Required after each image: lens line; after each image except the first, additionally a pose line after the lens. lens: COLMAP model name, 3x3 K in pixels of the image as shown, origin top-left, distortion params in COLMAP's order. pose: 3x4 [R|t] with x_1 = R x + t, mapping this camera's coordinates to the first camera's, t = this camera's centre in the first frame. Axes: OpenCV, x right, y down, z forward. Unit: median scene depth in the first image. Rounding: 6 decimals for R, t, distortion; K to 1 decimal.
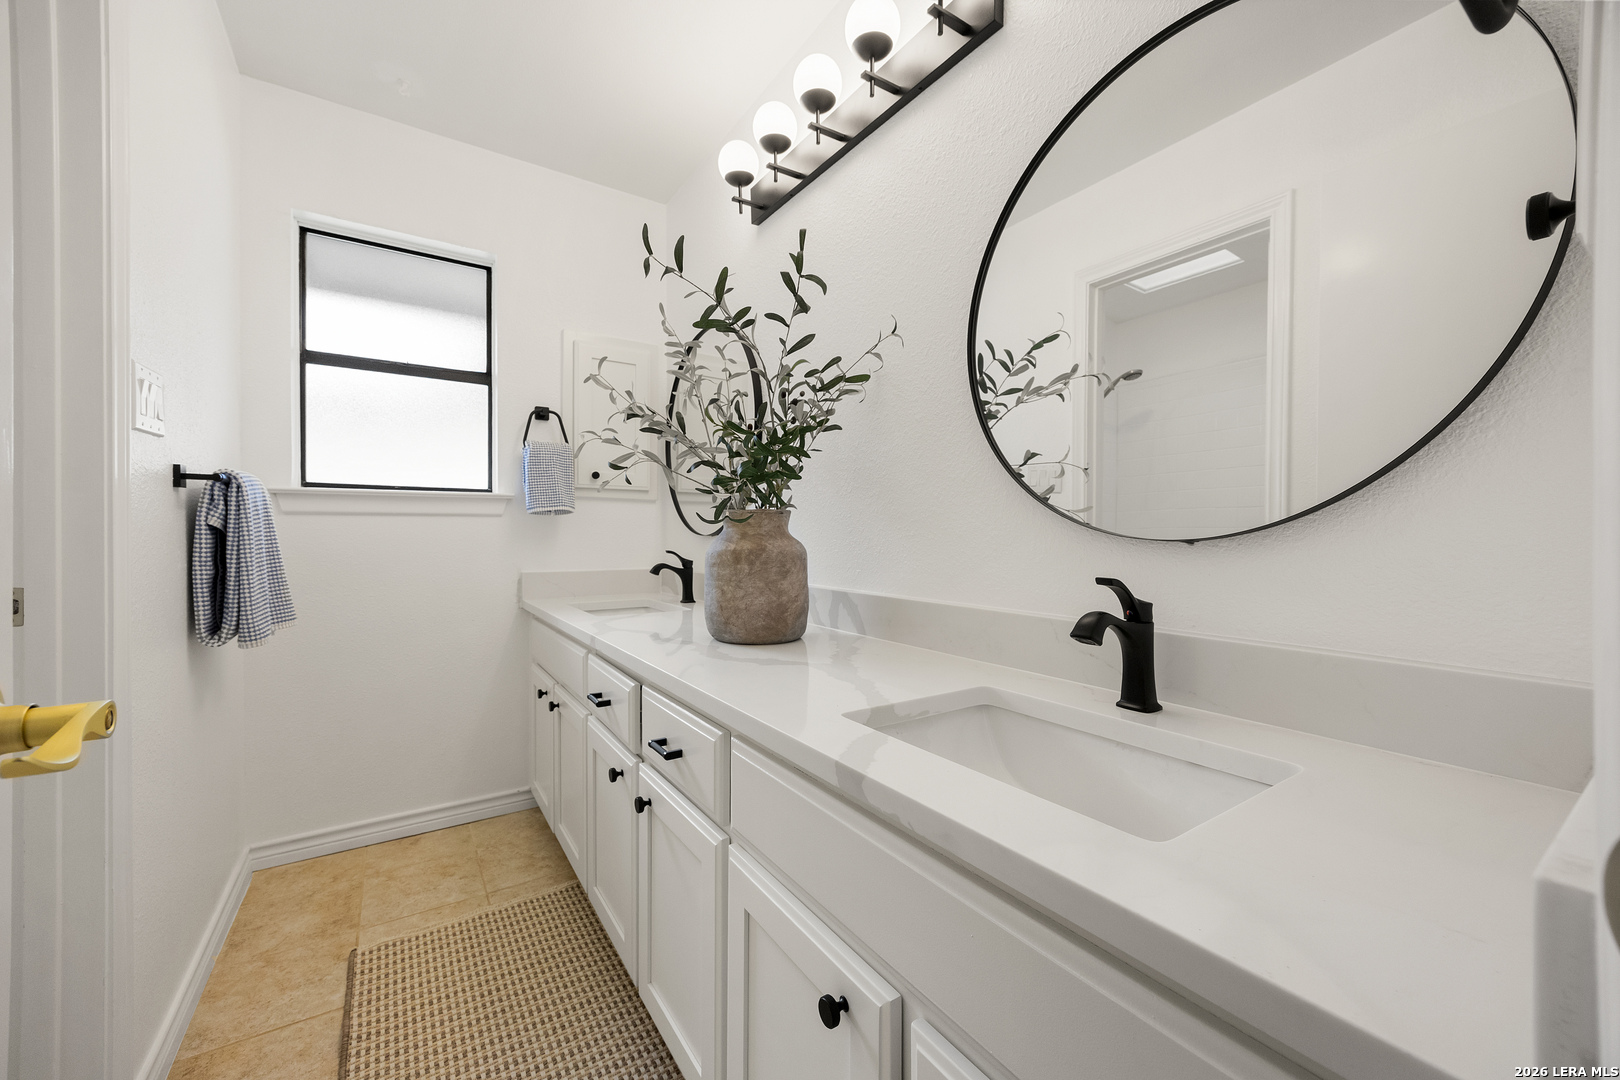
lens RADIAL K [[625.0, 0, 813.8], [0, 625.0, 533.8], [0, 0, 1]] dist [-0.003868, 0.000012]
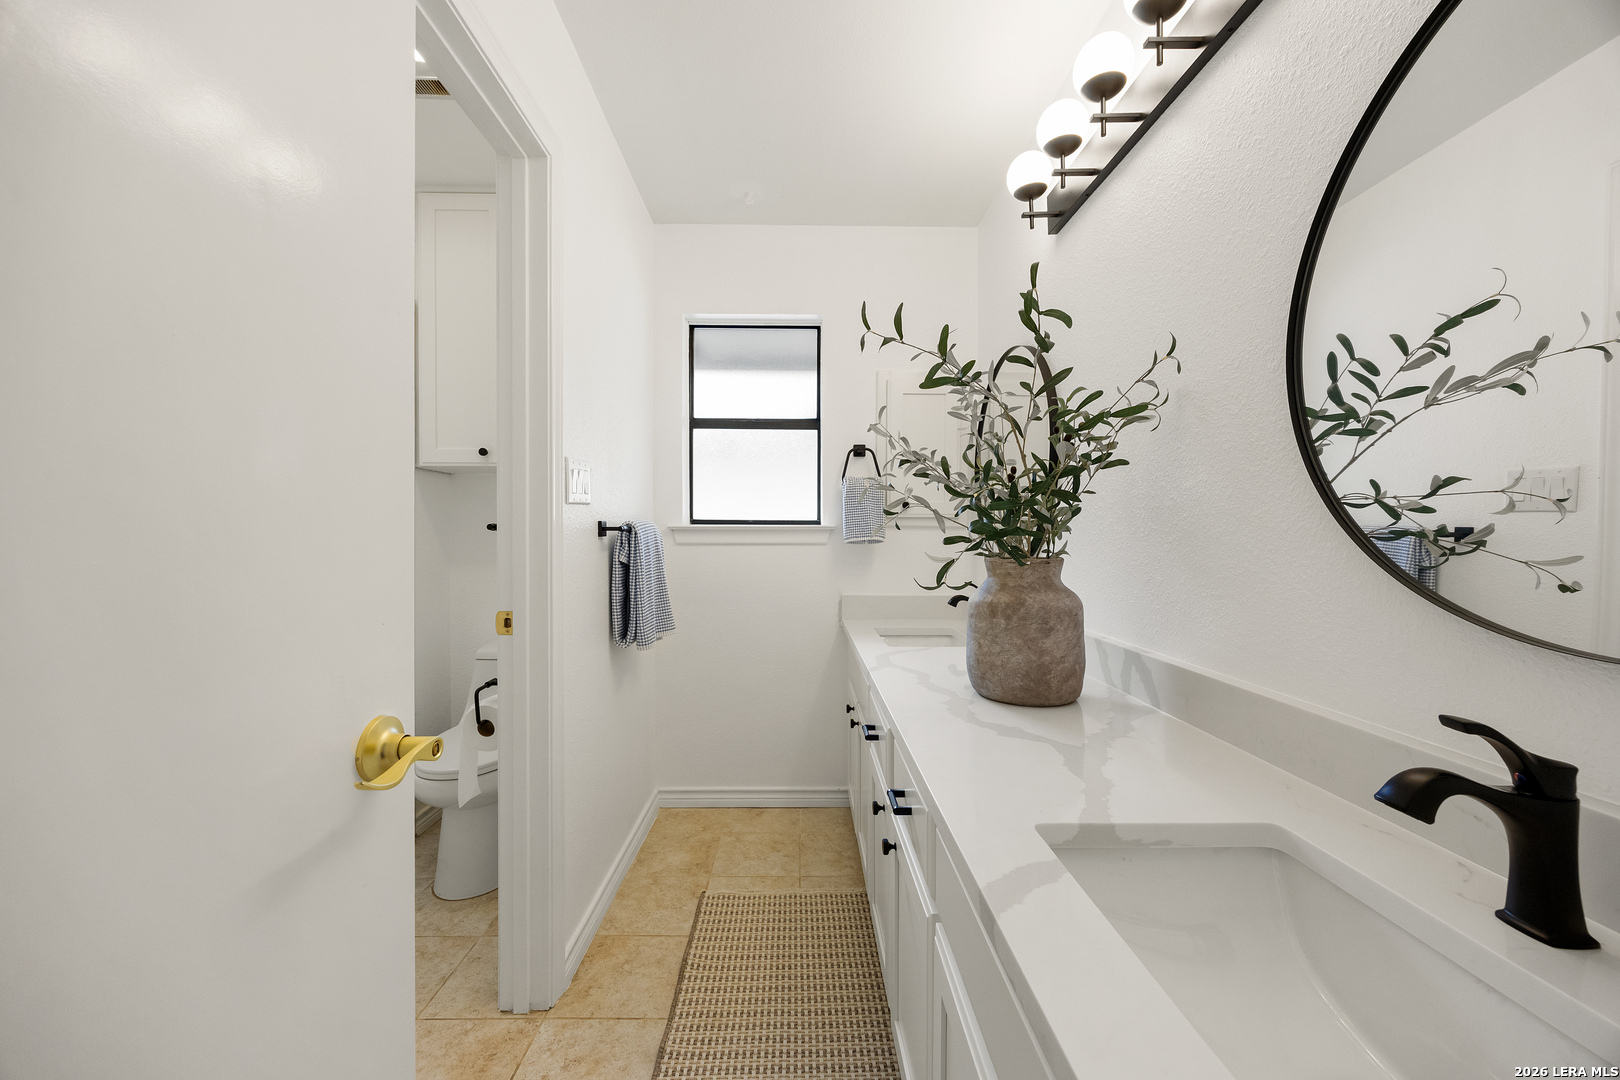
lens RADIAL K [[625.0, 0, 809.5], [0, 625.0, 537.6], [0, 0, 1]] dist [-0.003868, 0.000012]
pose [[0.836233, 0.005414, -0.548347, 0.144516], [-0.003997, 0.999985, 0.003778, -0.066530], [0.548359, -0.000967, 0.836242, 0.047951]]
